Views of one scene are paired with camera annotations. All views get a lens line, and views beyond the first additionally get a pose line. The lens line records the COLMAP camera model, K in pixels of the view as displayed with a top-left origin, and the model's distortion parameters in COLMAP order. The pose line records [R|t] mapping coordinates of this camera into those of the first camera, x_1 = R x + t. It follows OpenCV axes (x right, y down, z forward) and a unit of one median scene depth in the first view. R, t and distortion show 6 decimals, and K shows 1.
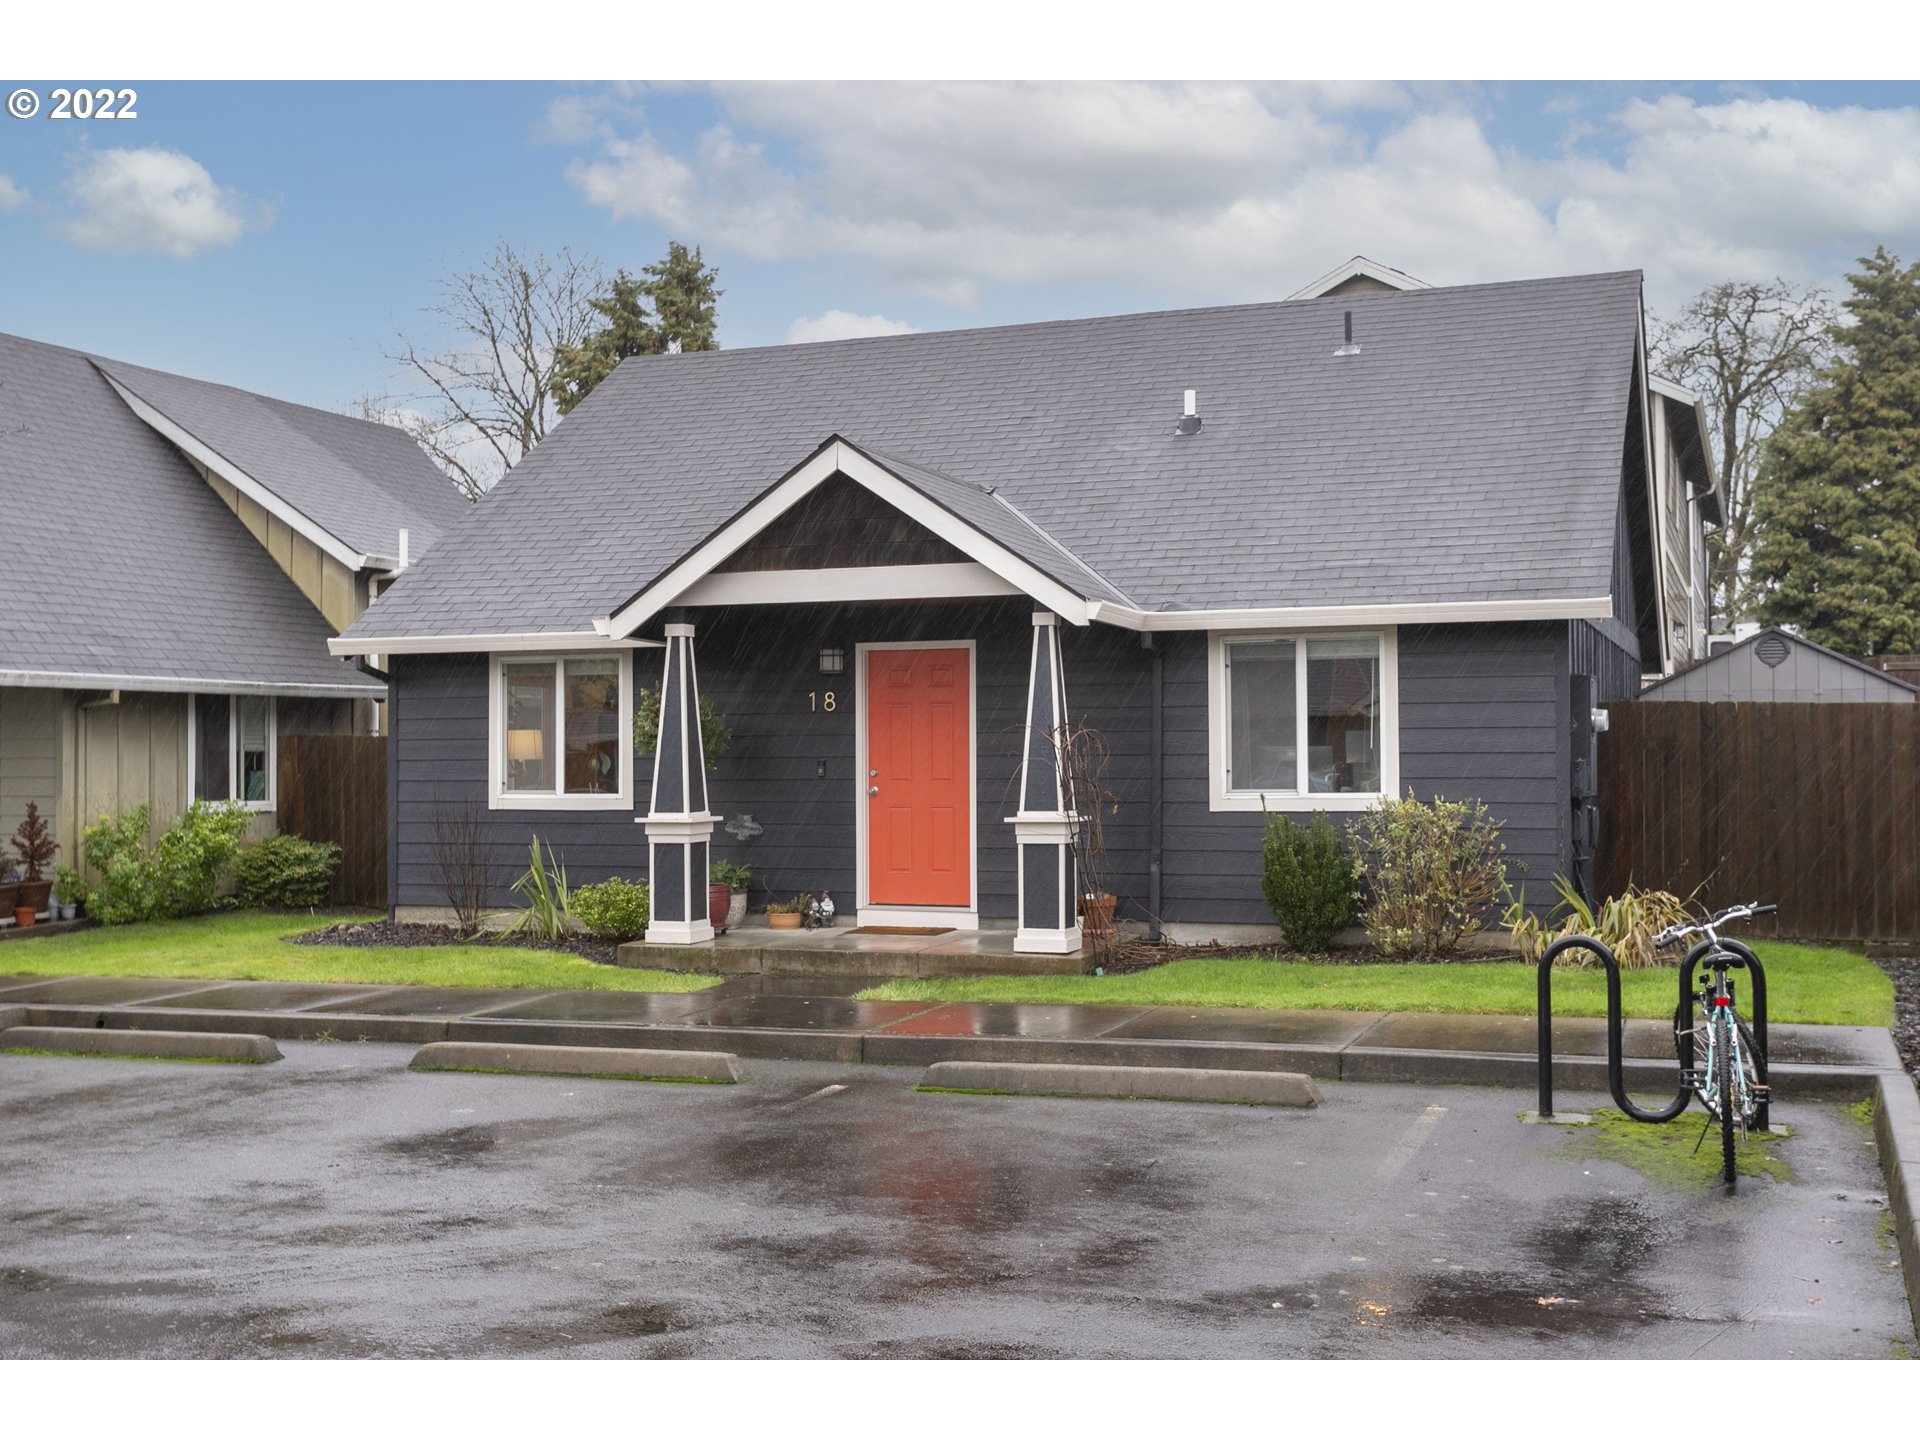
lens RADIAL K [[2111.5, 0, 960.0], [0, 2111.5, 720.0], [0, 0, 1]] dist [0.006916, -0.002969]
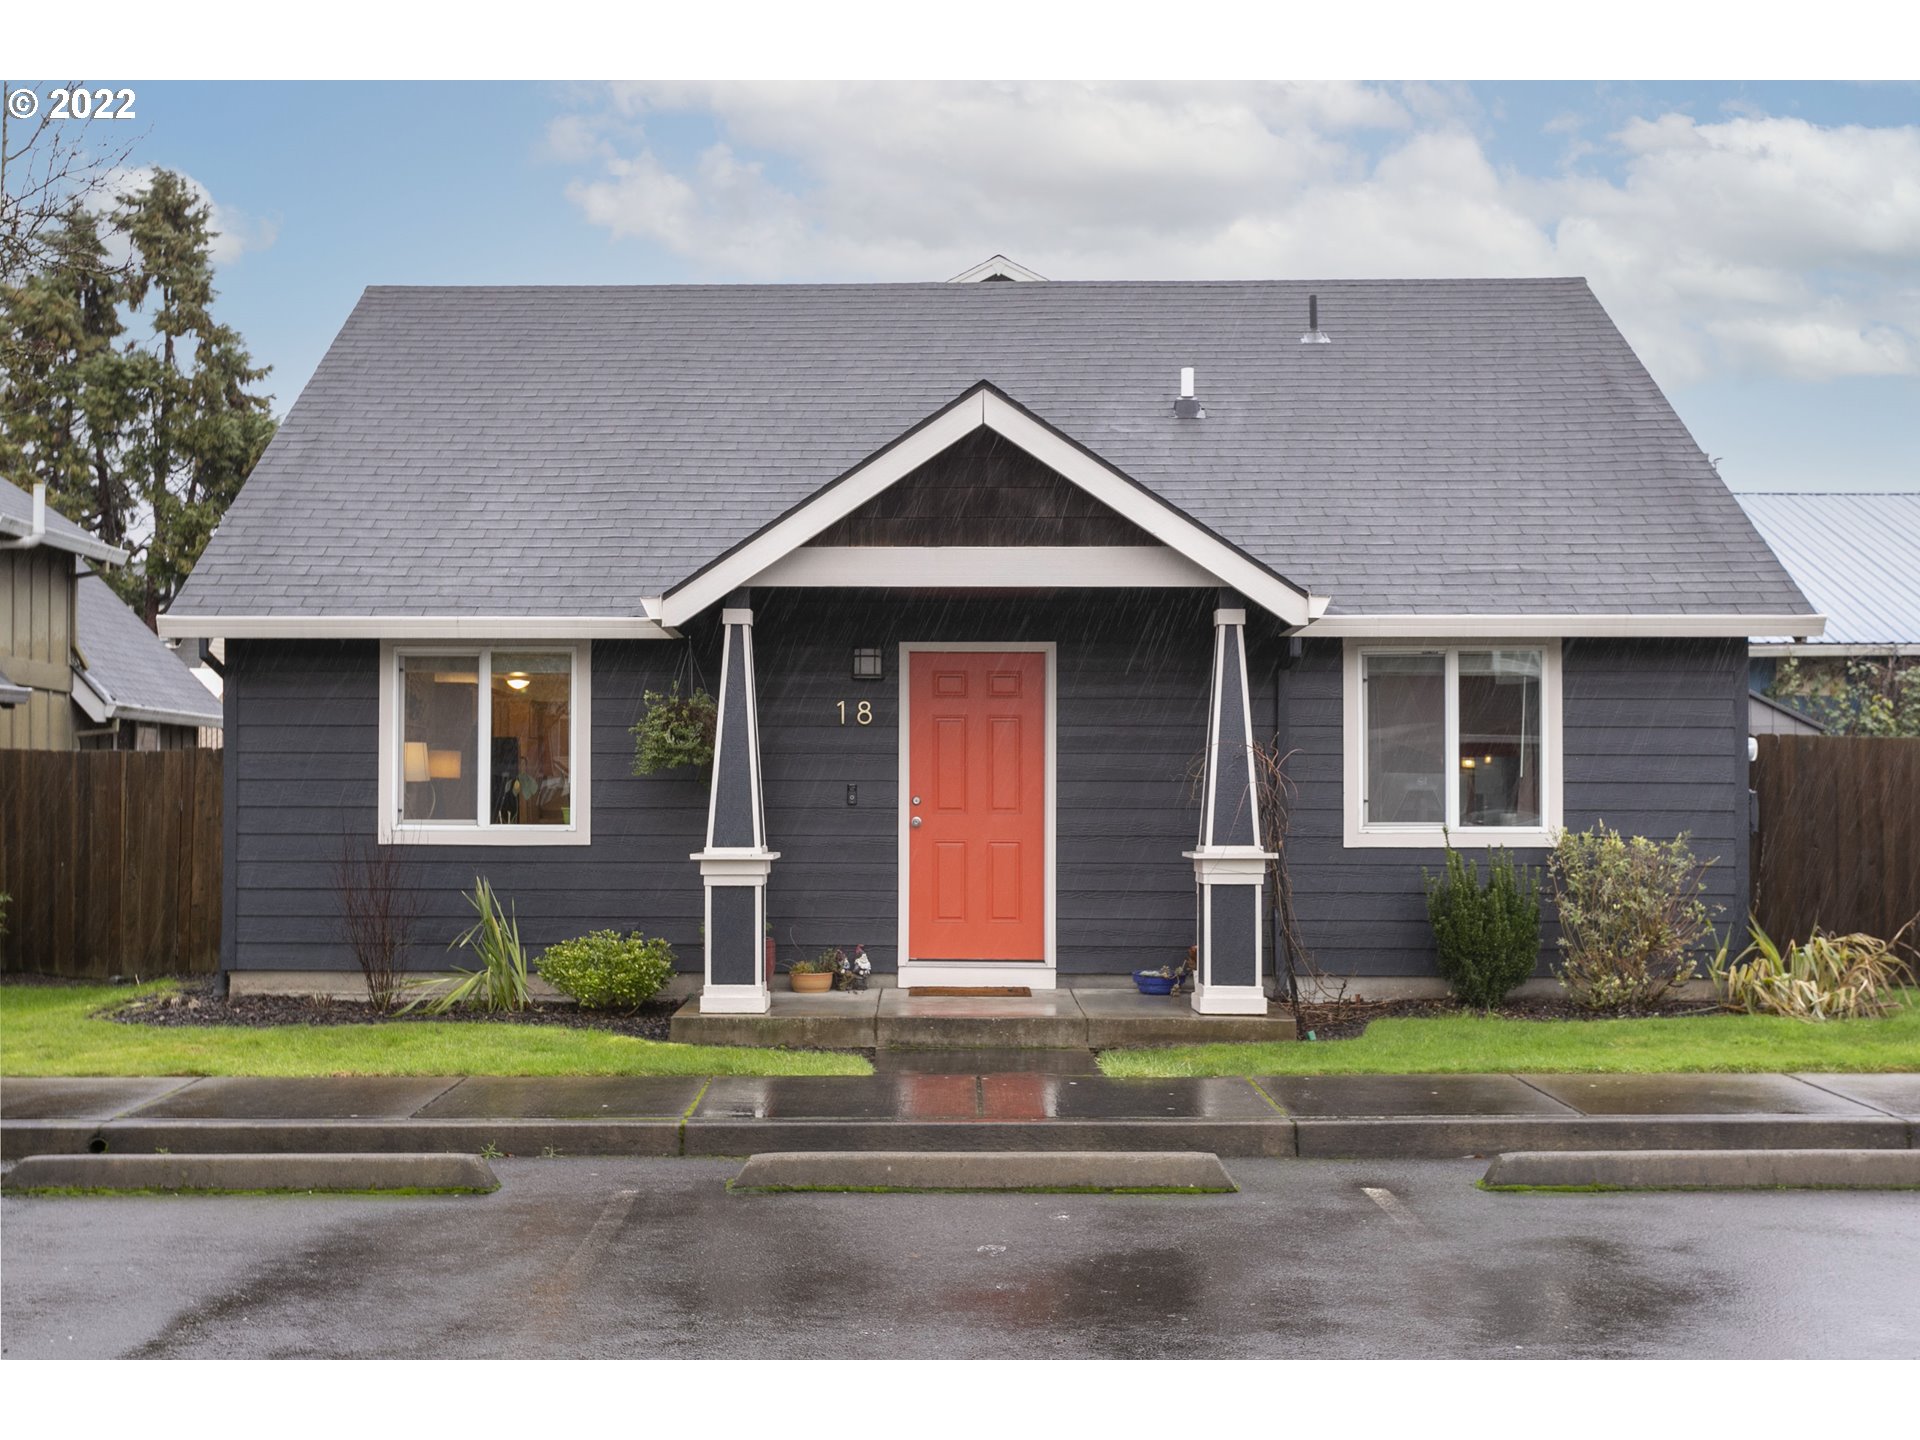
lens RADIAL K [[2233.1, 0, 960.0], [0, 2233.1, 758.0], [0, 0, 1]] dist [0.006562, -0.002269]
pose [[0.944216, 0.015640, 0.328955, -0.334433], [-0.014859, 0.999878, -0.004888, 0.013493], [-0.328992, -0.000273, 0.944333, 0.185782]]
